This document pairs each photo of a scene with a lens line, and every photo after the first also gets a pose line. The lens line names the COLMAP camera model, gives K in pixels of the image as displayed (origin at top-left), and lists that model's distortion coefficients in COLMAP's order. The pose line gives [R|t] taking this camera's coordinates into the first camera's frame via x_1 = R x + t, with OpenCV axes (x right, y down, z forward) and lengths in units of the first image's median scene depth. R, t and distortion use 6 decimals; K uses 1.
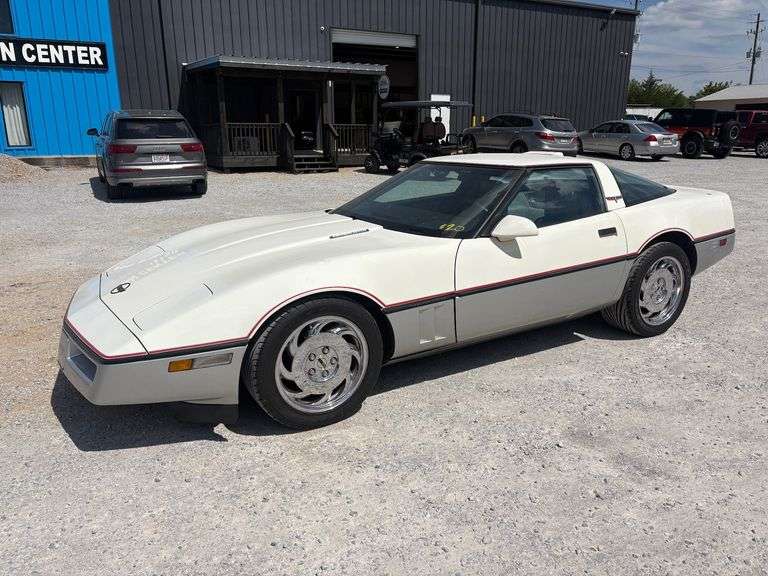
lens RADIAL K [[597.3, 0, 379.3], [0, 597.3, 295.8], [0, 0, 1]] dist [0.046889, -0.053591]
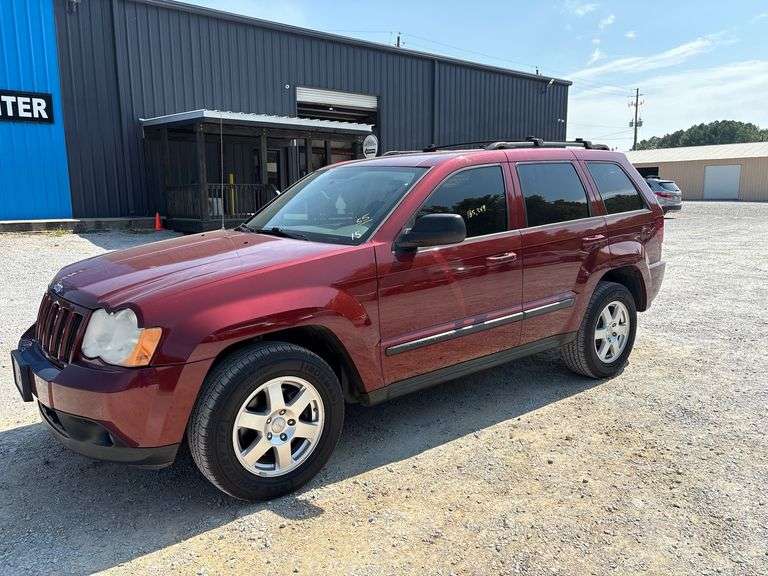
lens RADIAL K [[600.4, 0, 380.1], [0, 600.4, 292.9], [0, 0, 1]] dist [0.050528, -0.050969]
pose [[0.984905, -0.028838, 0.170677, -0.143520], [0.046069, 0.994132, -0.097876, -0.023937], [-0.166853, 0.104262, 0.980454, 0.085749]]
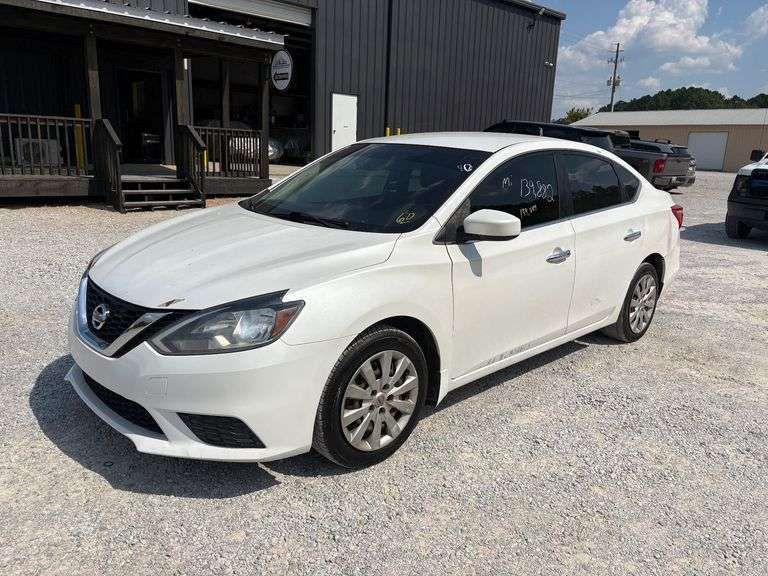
lens RADIAL K [[600.4, 0, 383.4], [0, 600.4, 290.9], [0, 0, 1]] dist [0.050528, -0.050969]
pose [[0.971037, -0.011295, 0.238663, -0.039838], [0.017608, 0.999549, -0.024333, -0.105356], [-0.238280, 0.027830, 0.970798, 0.379207]]
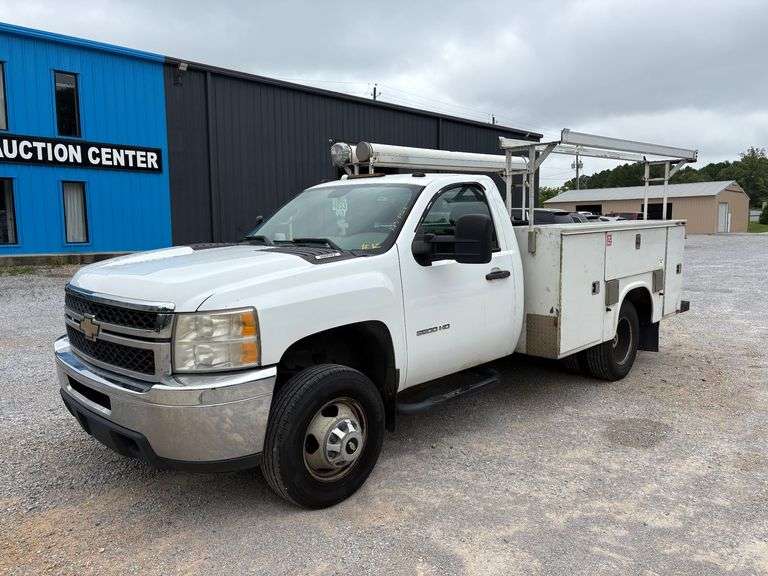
lens RADIAL K [[600.4, 0, 383.3], [0, 600.4, 286.9], [0, 0, 1]] dist [0.050528, -0.050969]
pose [[0.962091, -0.028234, 0.271264, -0.373699], [0.073053, 0.984960, -0.156580, 0.020936], [-0.262764, 0.170461, 0.949683, -0.085584]]
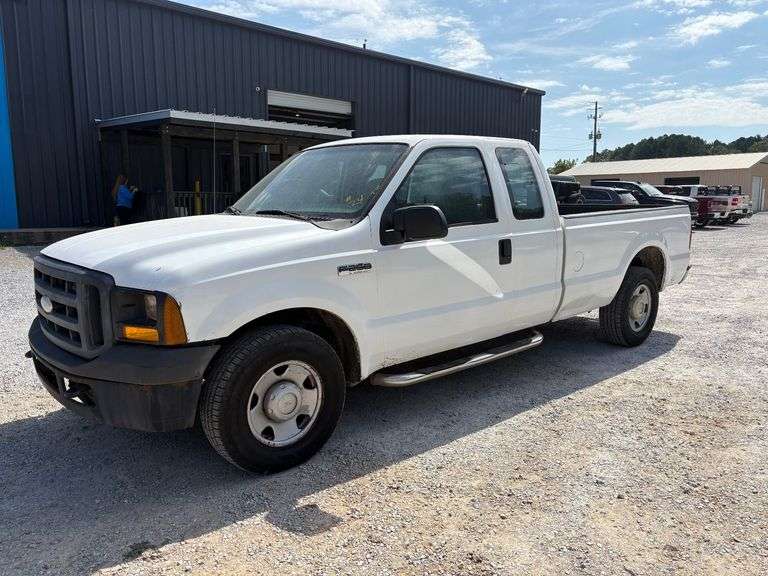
lens RADIAL K [[600.4, 0, 381.1], [0, 600.4, 295.0], [0, 0, 1]] dist [0.050528, -0.050969]
pose [[0.970582, -0.030341, 0.238849, -0.163979], [0.056947, 0.992809, -0.105292, -0.043080], [-0.233937, 0.115797, 0.965331, 0.150421]]
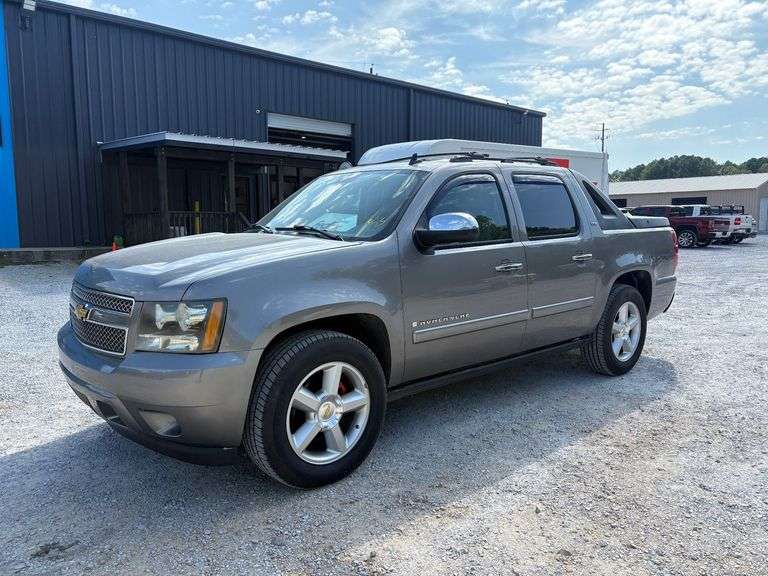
lens RADIAL K [[600.4, 0, 382.3], [0, 600.4, 290.7], [0, 0, 1]] dist [0.050528, -0.050969]
pose [[0.974783, -0.019876, 0.222266, -0.139922], [0.053564, 0.987747, -0.146582, -0.038314], [-0.216629, 0.154791, 0.963904, 0.139364]]
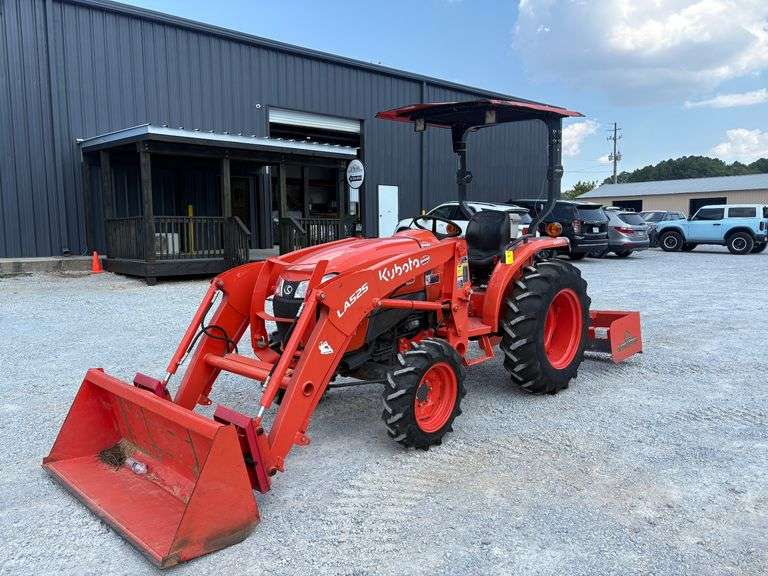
lens RADIAL K [[600.4, 0, 384.1], [0, 600.4, 289.8], [0, 0, 1]] dist [0.050528, -0.050969]
pose [[0.976041, -0.022082, 0.216465, -0.129732], [0.056077, 0.986760, -0.152187, -0.068757], [-0.210238, 0.160679, 0.964356, 0.236581]]
